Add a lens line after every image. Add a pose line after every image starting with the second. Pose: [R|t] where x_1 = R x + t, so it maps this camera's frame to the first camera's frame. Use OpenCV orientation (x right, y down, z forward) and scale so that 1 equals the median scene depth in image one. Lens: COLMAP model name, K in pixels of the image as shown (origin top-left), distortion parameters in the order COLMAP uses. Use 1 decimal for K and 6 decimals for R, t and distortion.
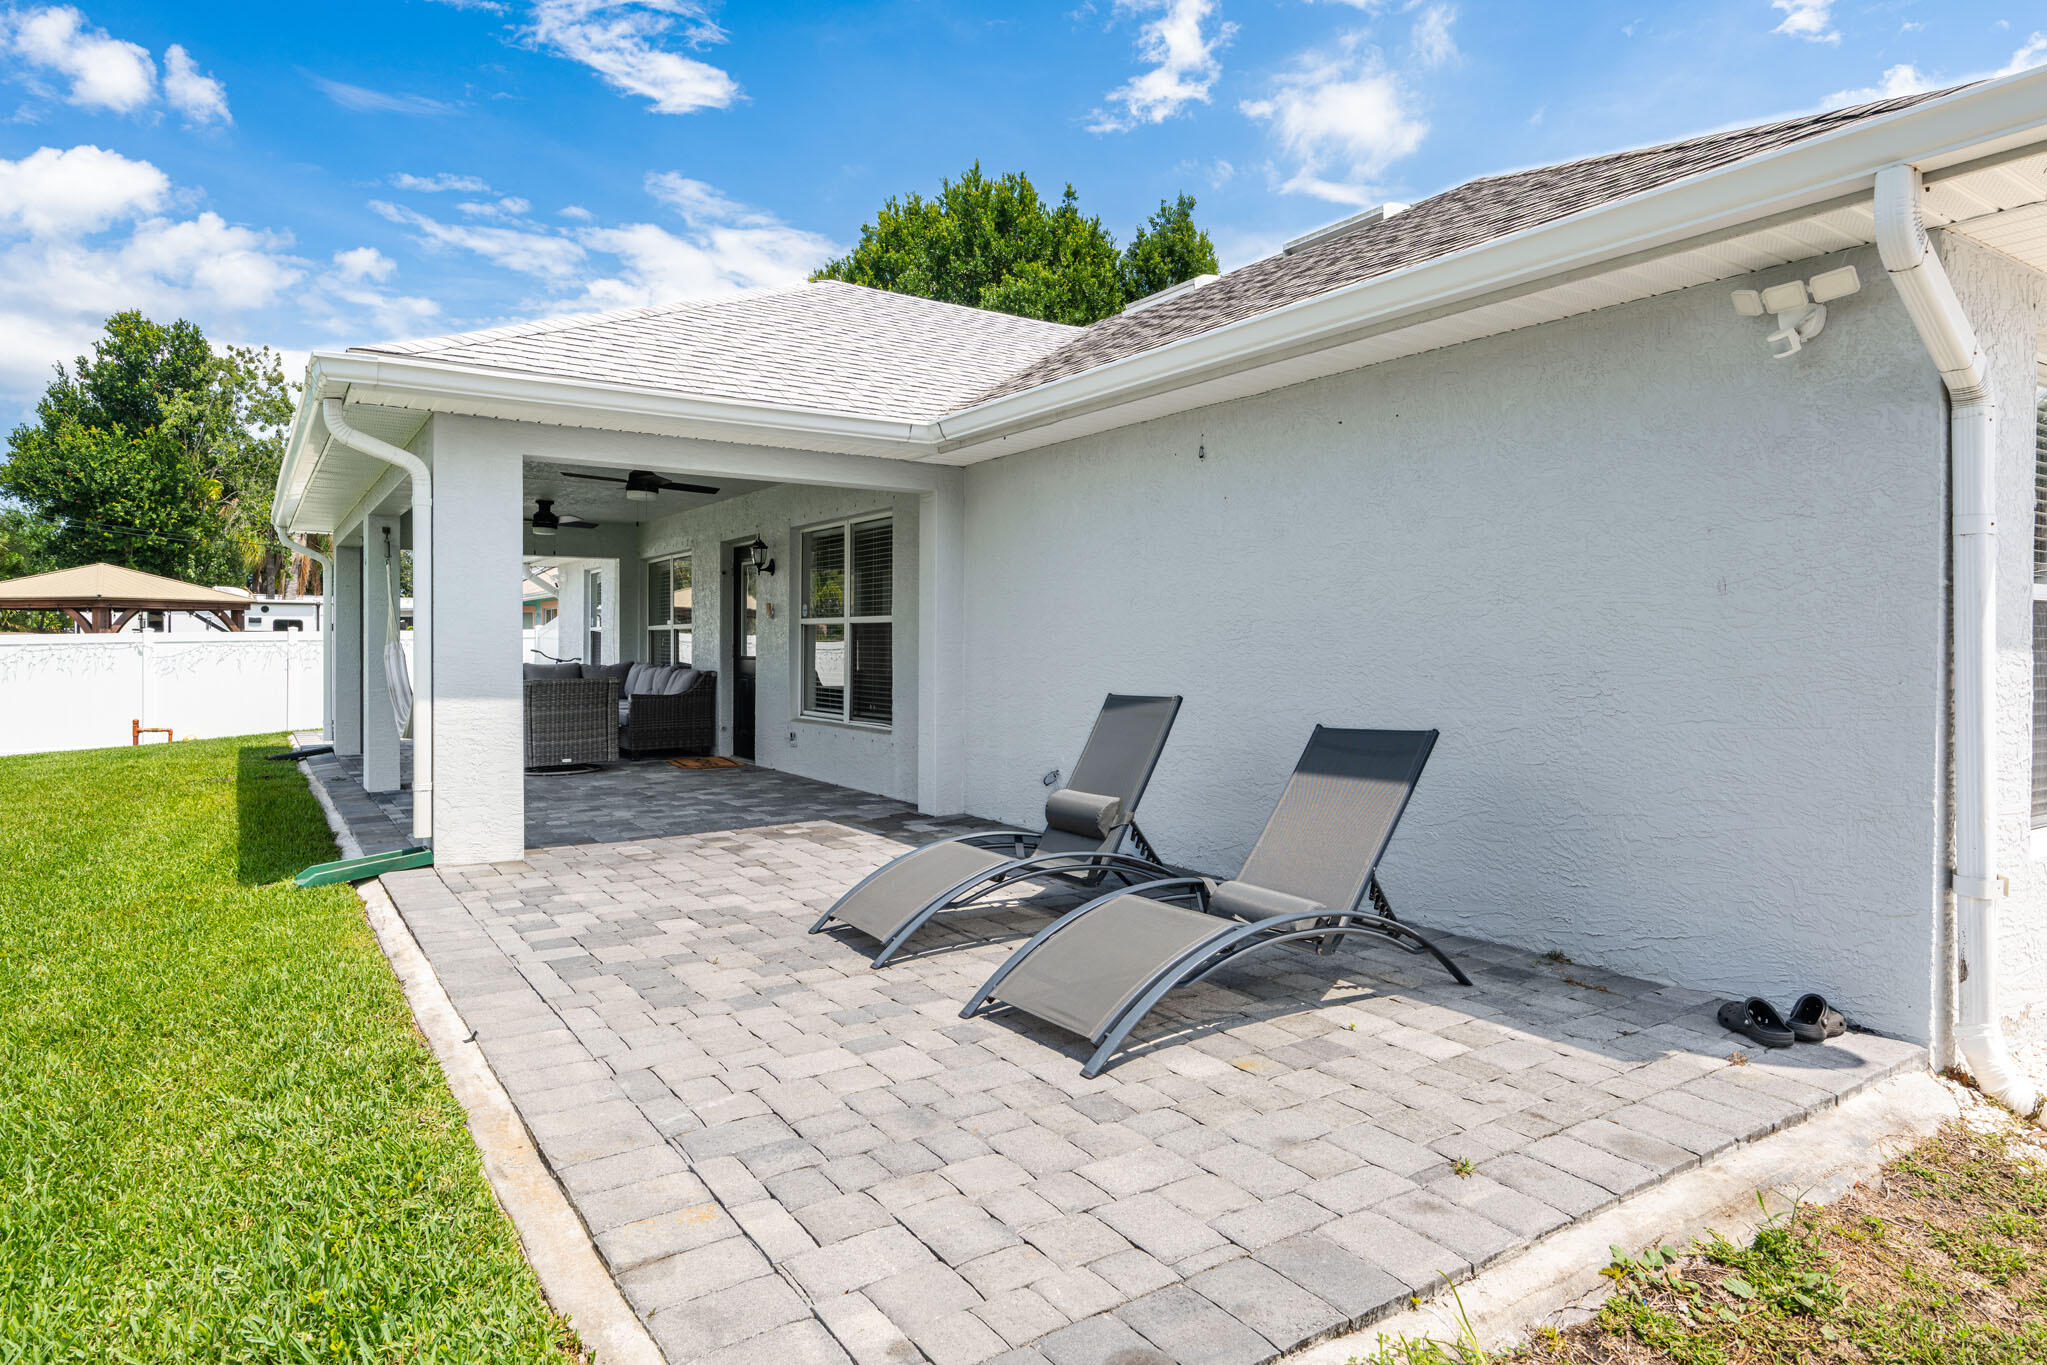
lens RADIAL K [[1158.4, 0, 1015.6], [0, 1158.4, 645.4], [0, 0, 1]] dist [0.002748, -0.000668]
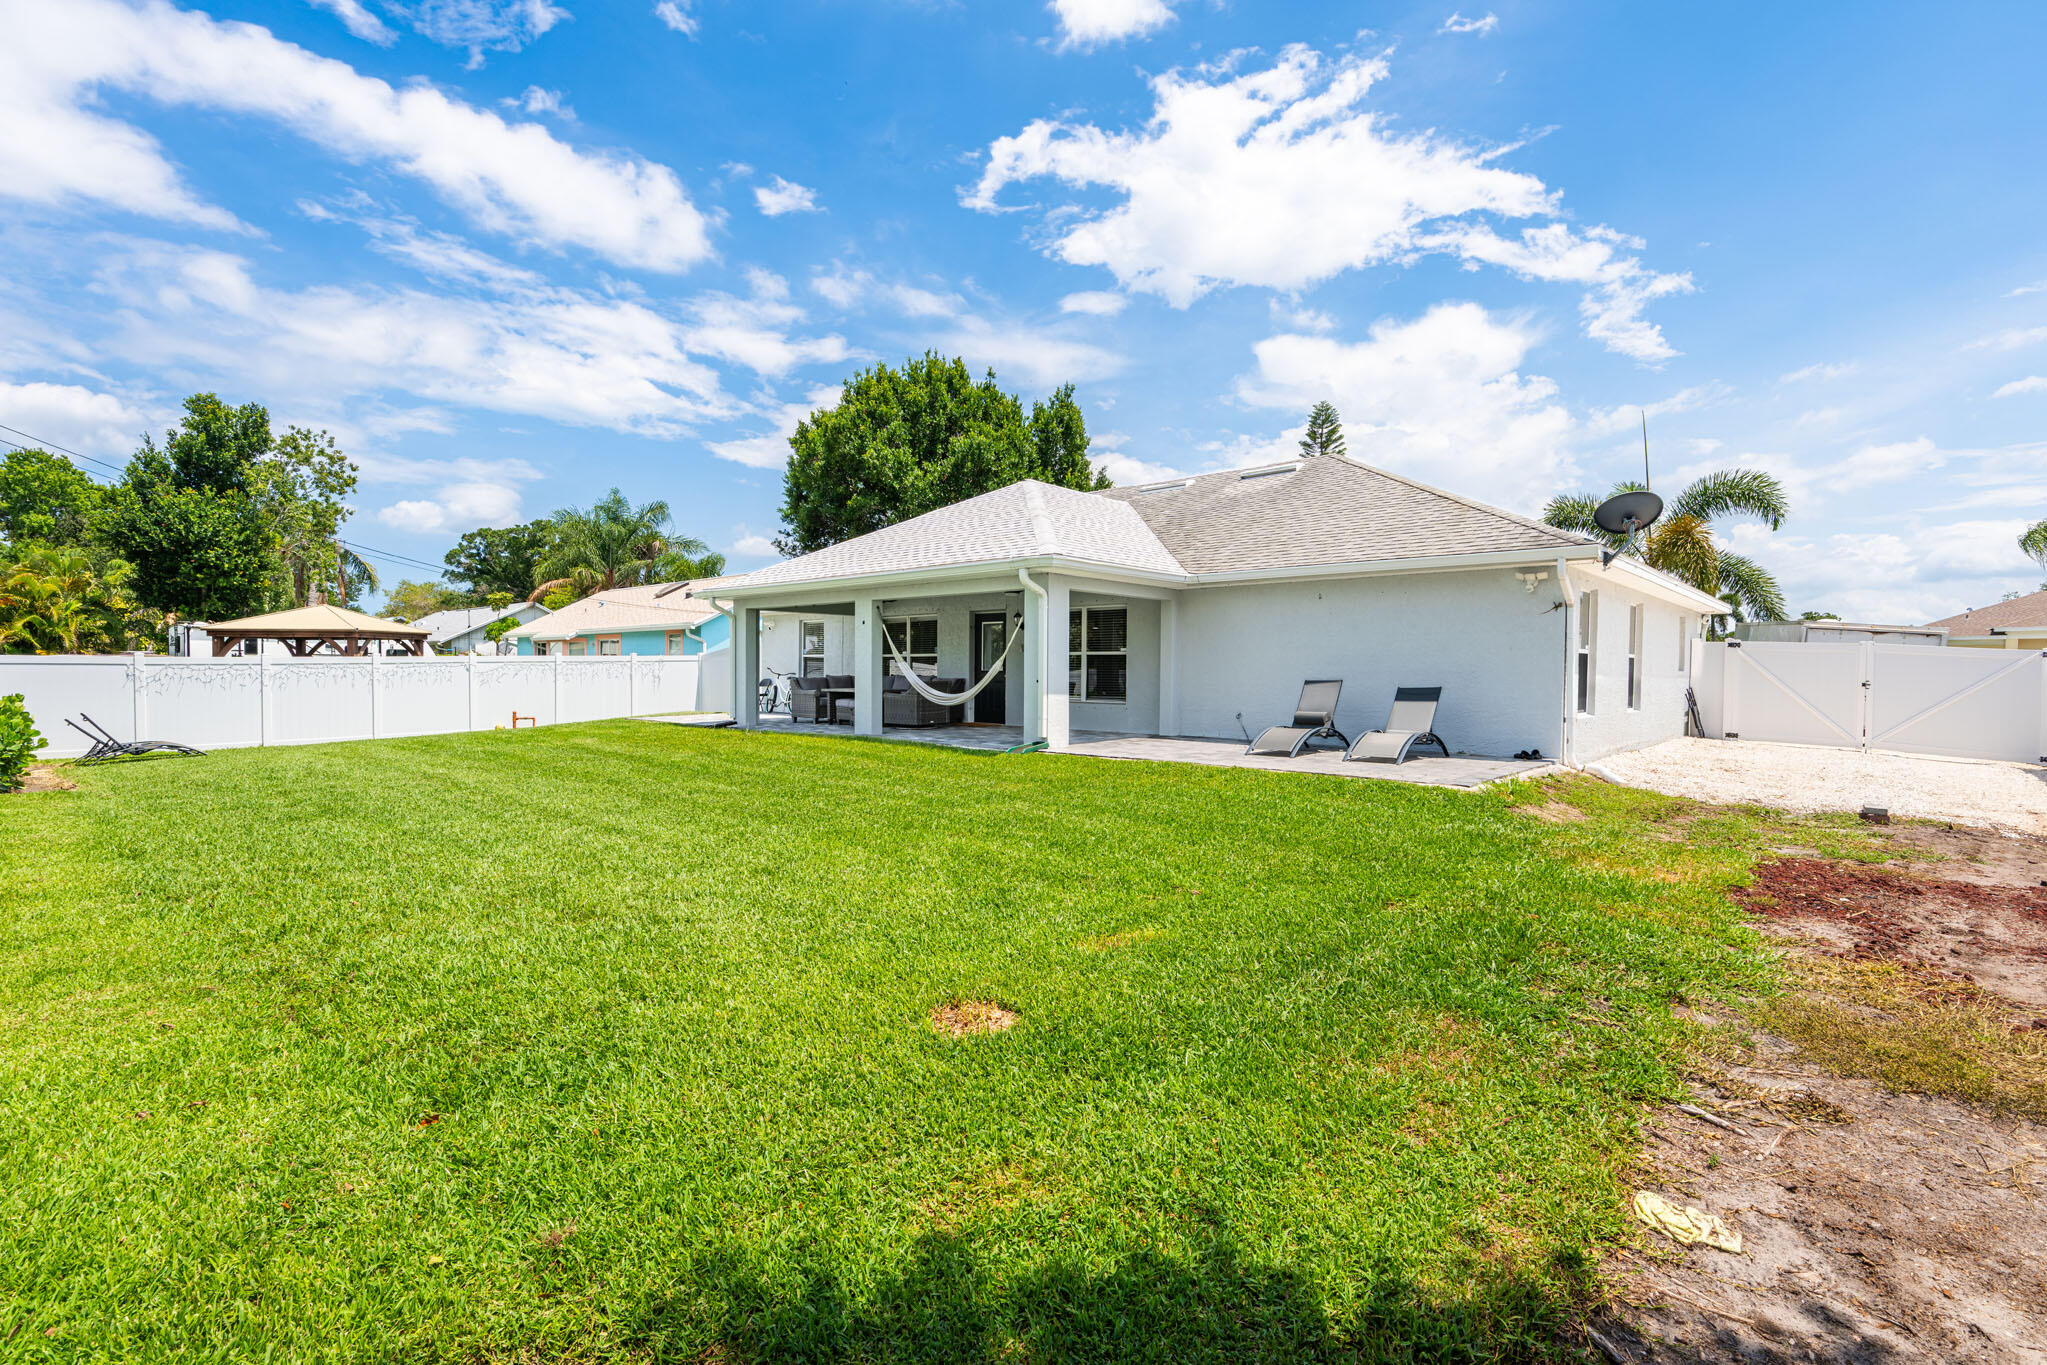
lens RADIAL K [[885.5, 0, 1034.4], [0, 885.5, 678.2], [0, 0, 1]] dist [-0.003423, 0.000335]
pose [[0.968167, -0.003318, 0.250282, -0.196409], [-0.000181, 0.999903, 0.013956, 0.000864], [-0.250304, -0.013557, 0.968072, -0.171384]]
